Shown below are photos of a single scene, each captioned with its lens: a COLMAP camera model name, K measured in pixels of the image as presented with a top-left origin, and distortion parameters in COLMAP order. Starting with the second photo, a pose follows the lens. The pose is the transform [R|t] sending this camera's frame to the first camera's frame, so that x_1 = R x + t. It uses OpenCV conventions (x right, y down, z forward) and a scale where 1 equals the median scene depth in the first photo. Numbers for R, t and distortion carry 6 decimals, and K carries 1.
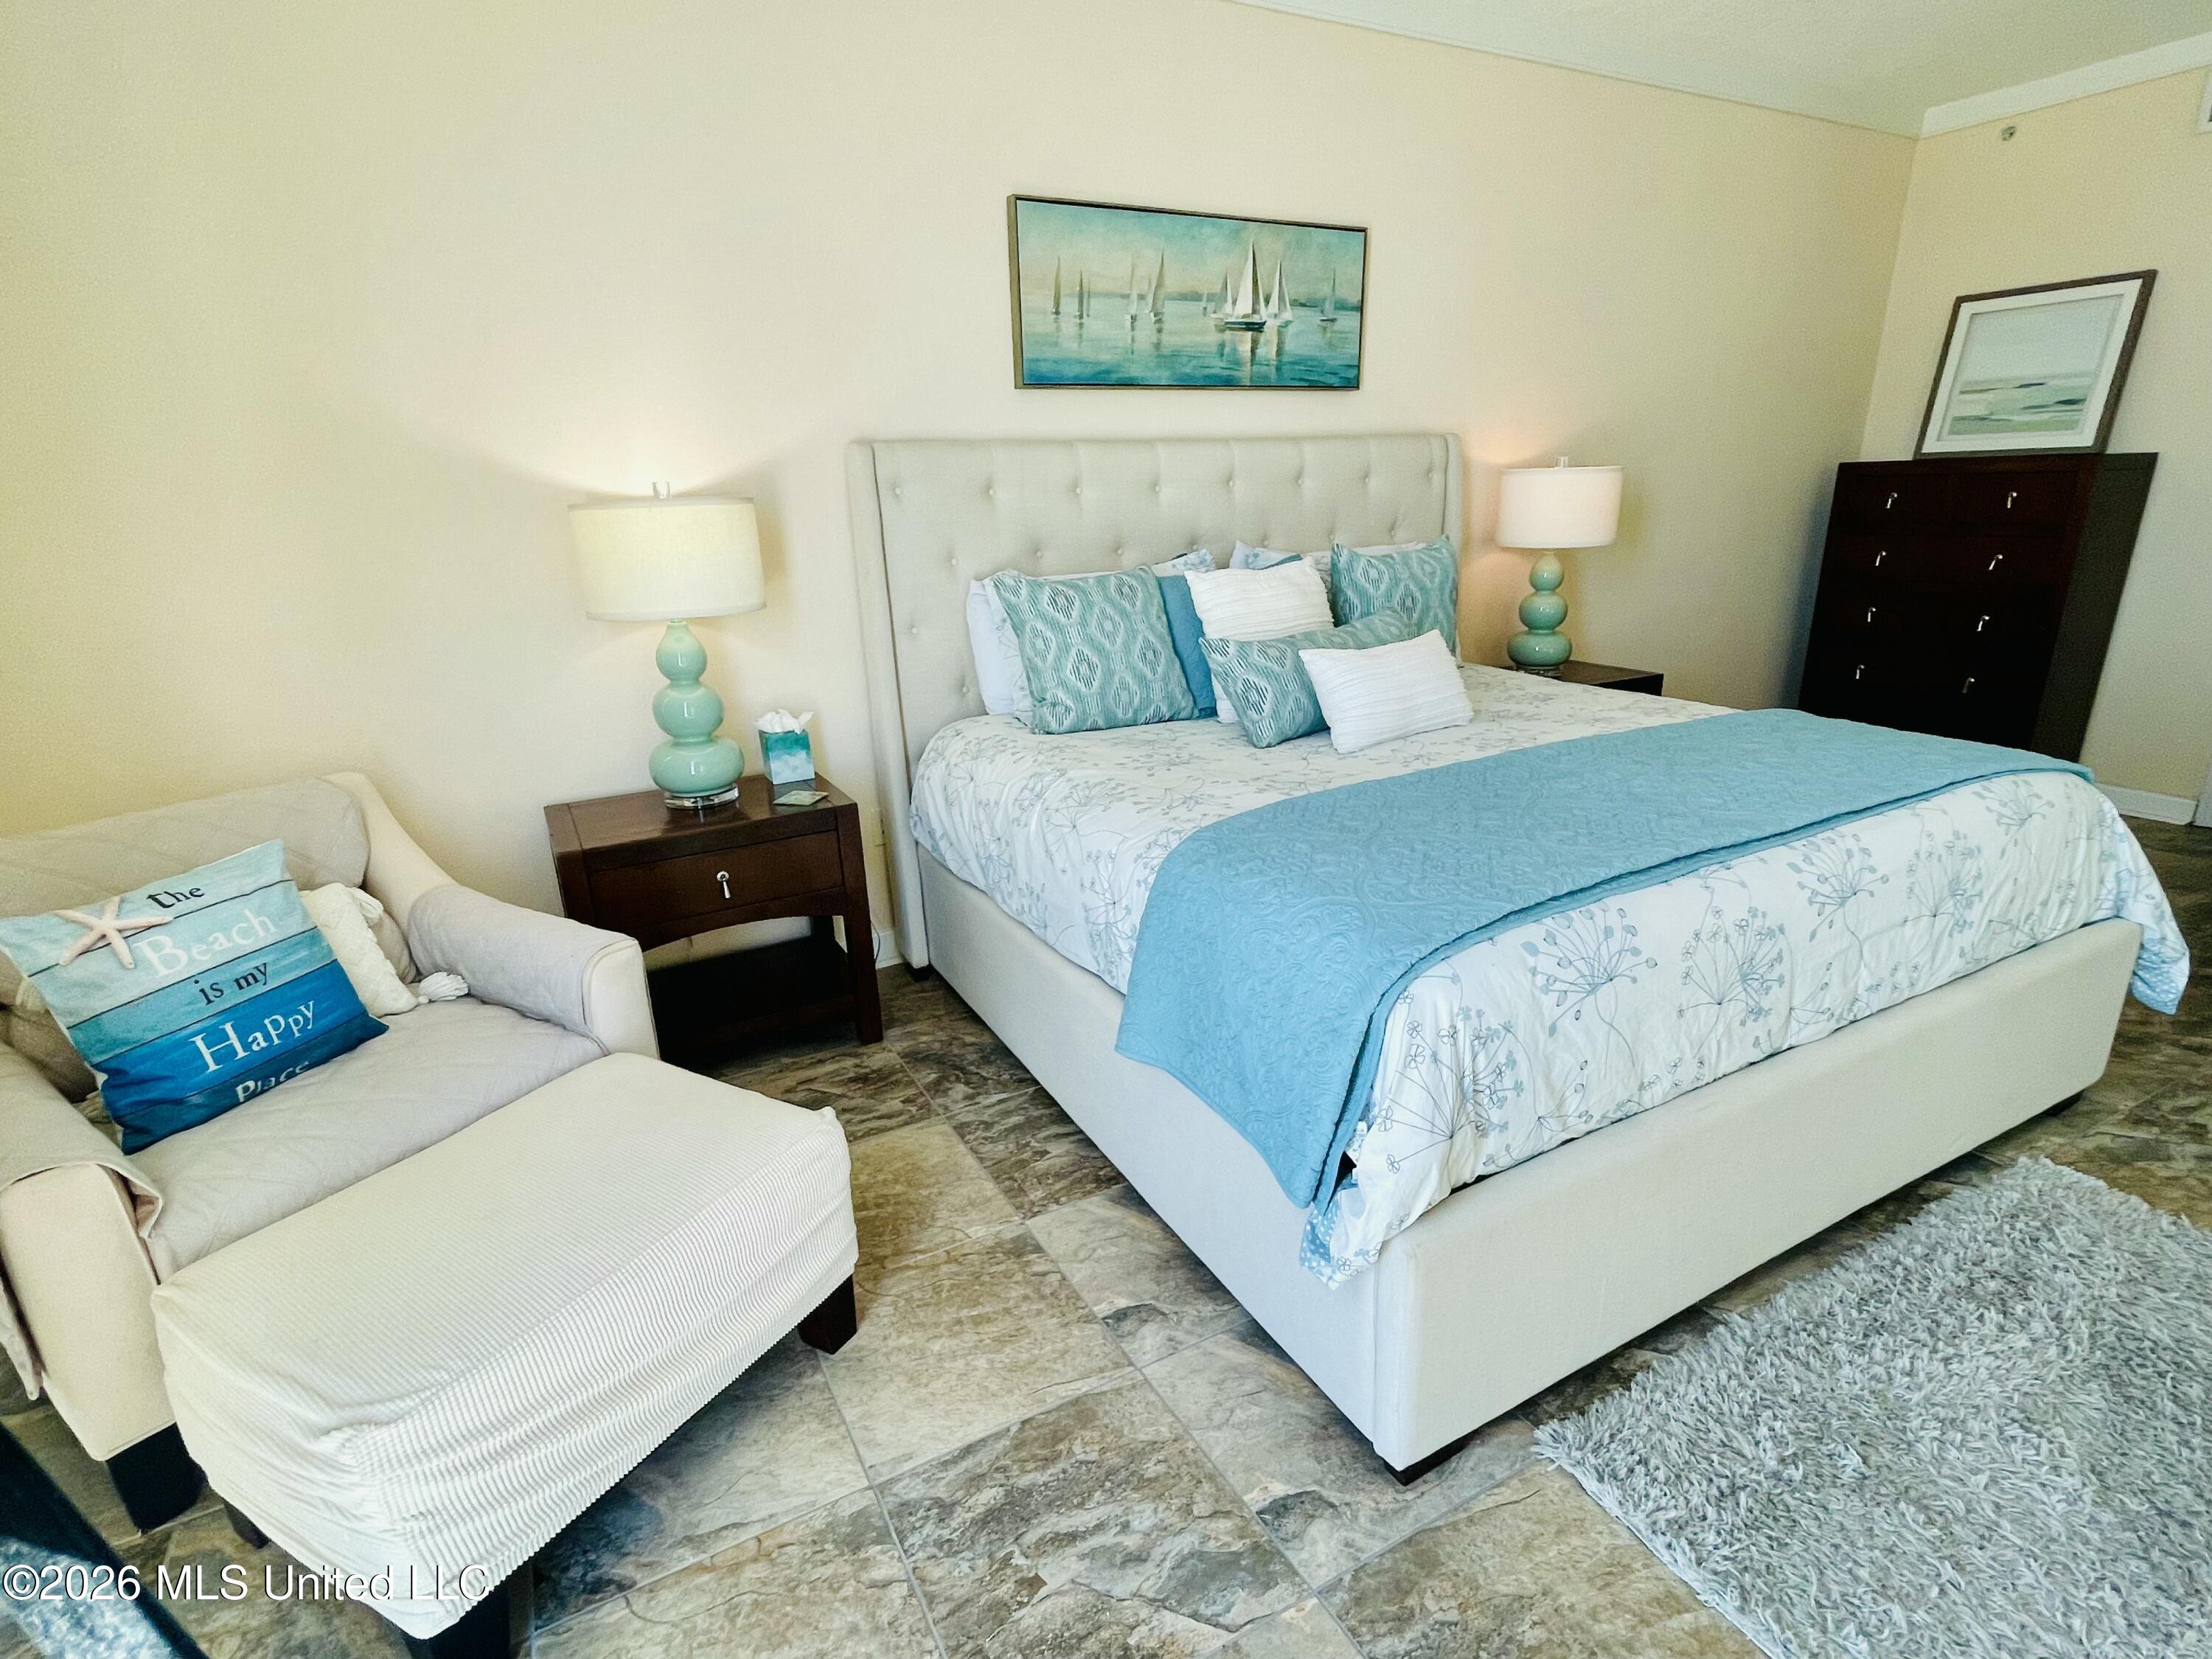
lens RADIAL K [[1096.3, 0, 1105.0], [0, 1096.3, 836.3], [0, 0, 1]] dist [-0.000124, -0.000268]
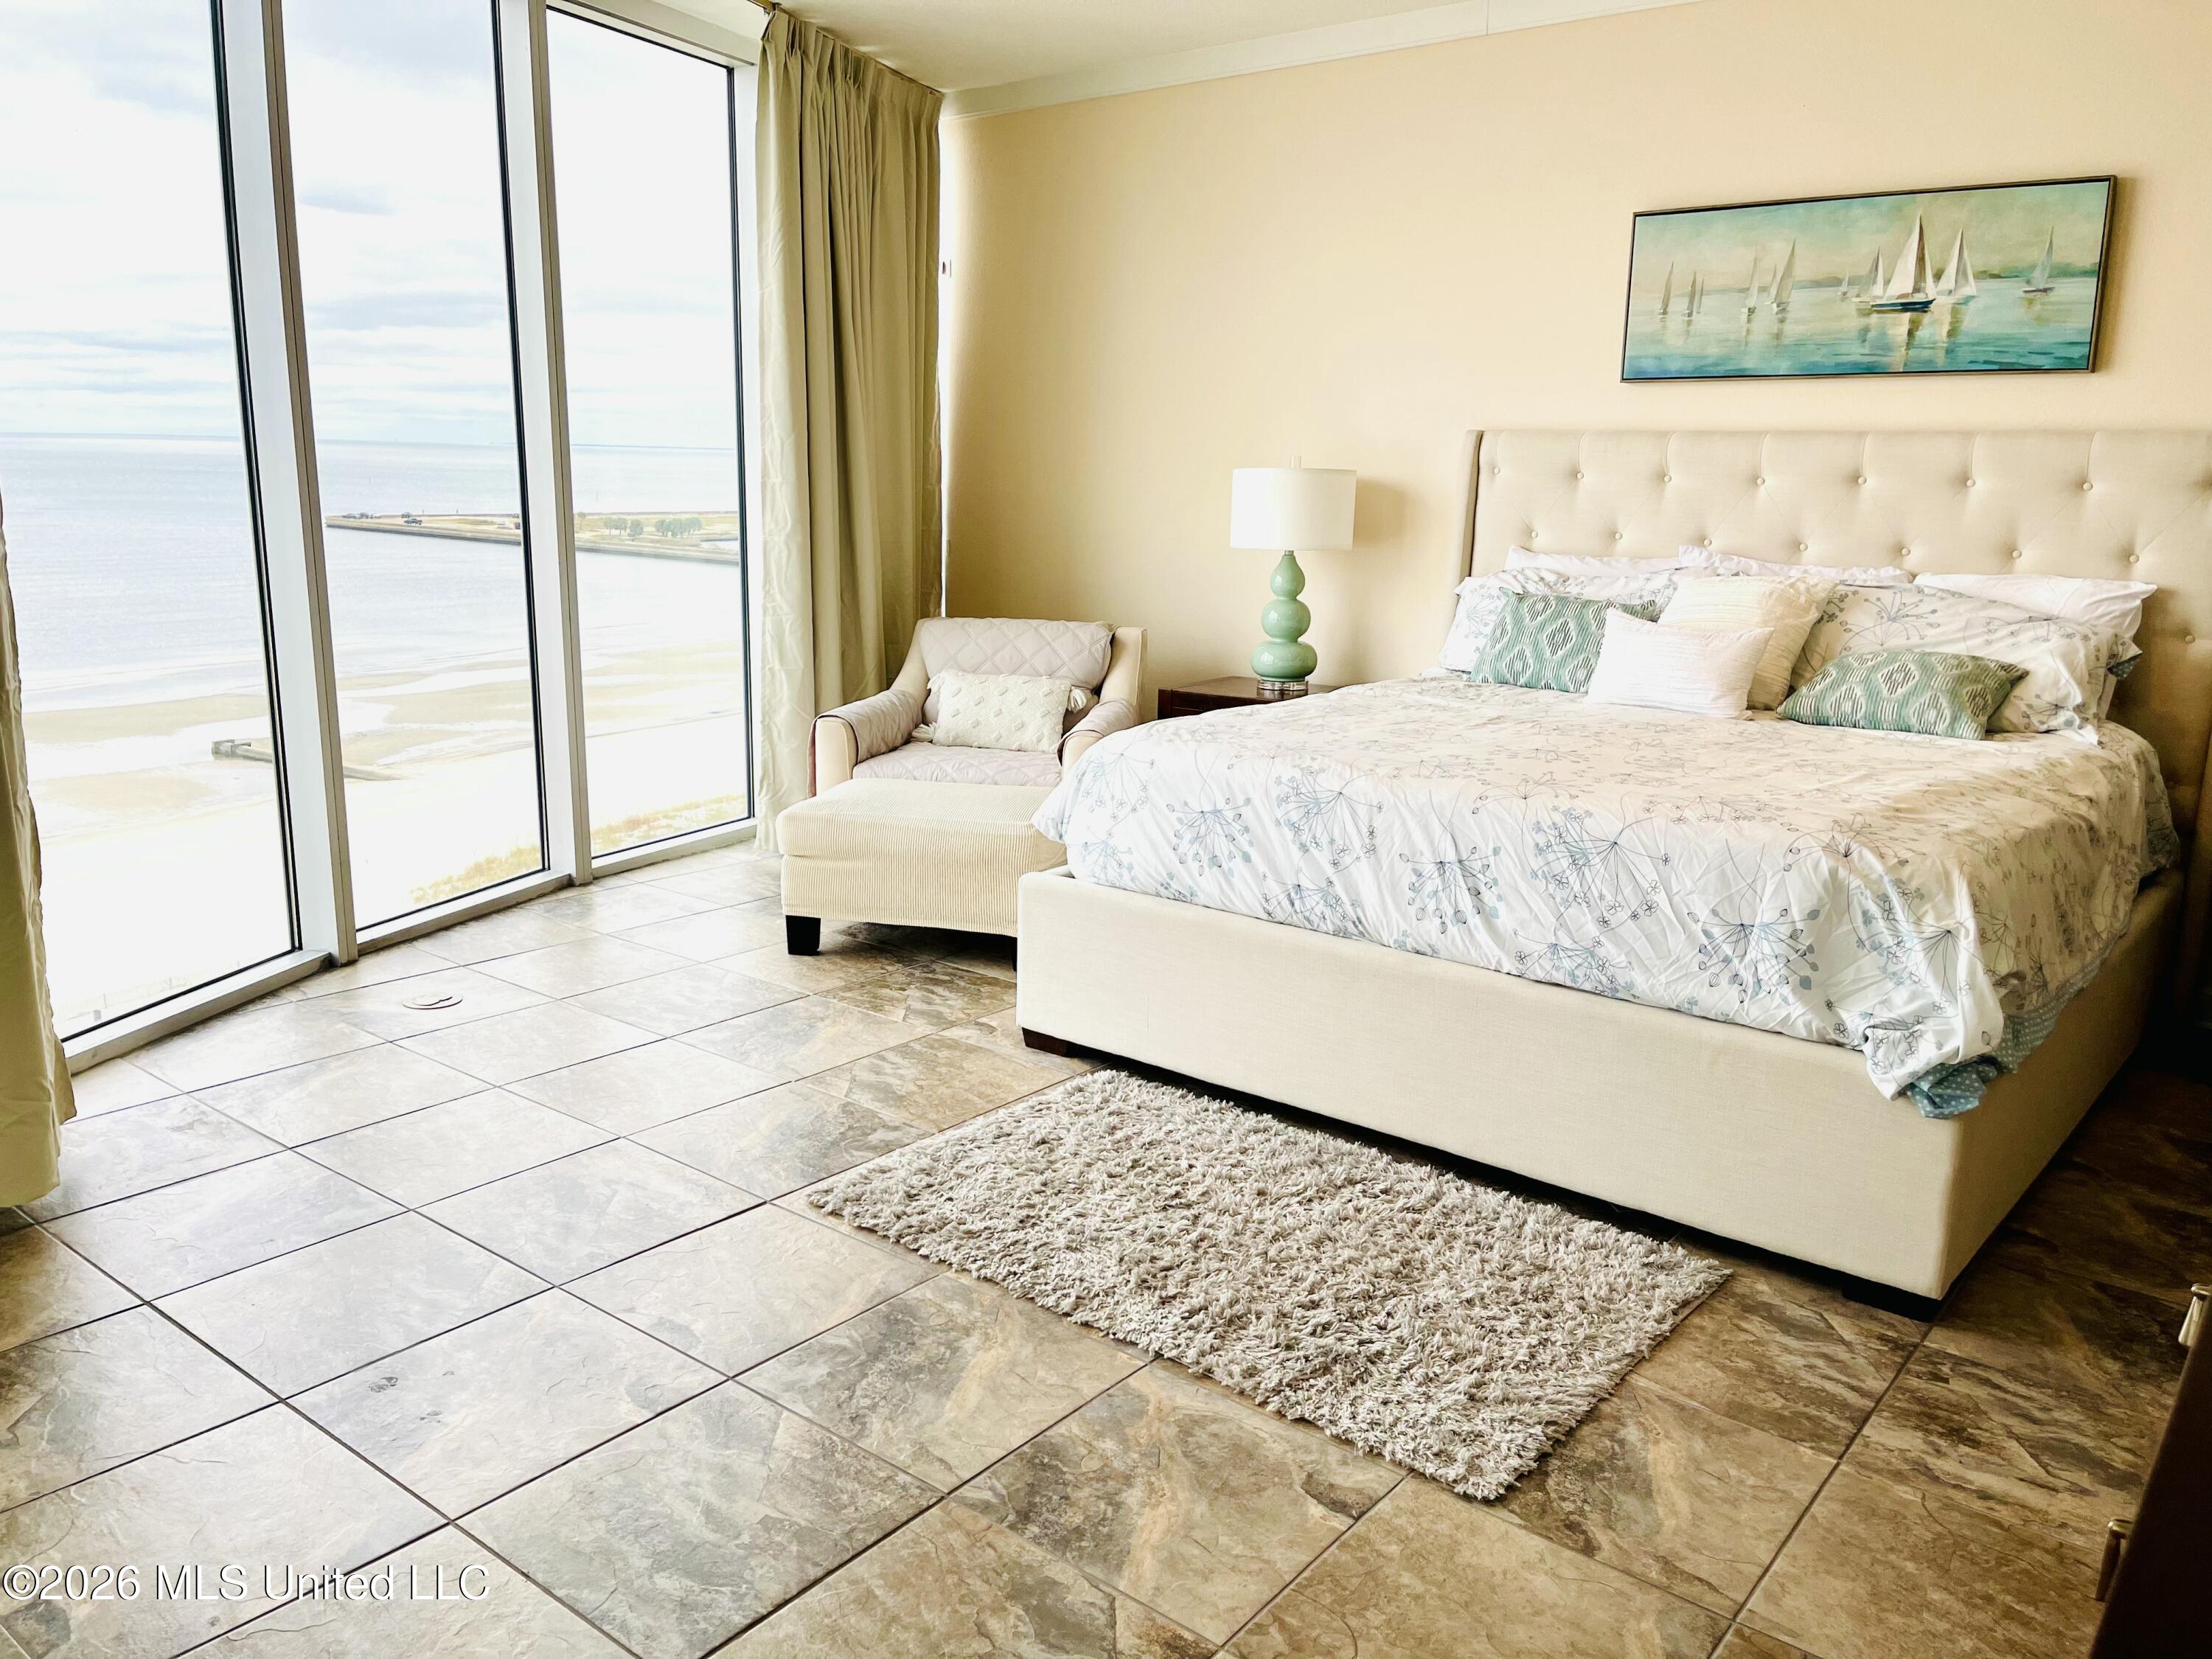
lens RADIAL K [[1681.7, 0, 1105.4], [0, 1681.7, 828.7], [0, 0, 1]] dist [0.036774, -0.052074]
pose [[0.383613, 0.229559, -0.894507, 1.217979], [-0.311466, 0.944021, 0.108693, -0.022113], [0.869385, 0.236913, 0.433639, -0.039951]]
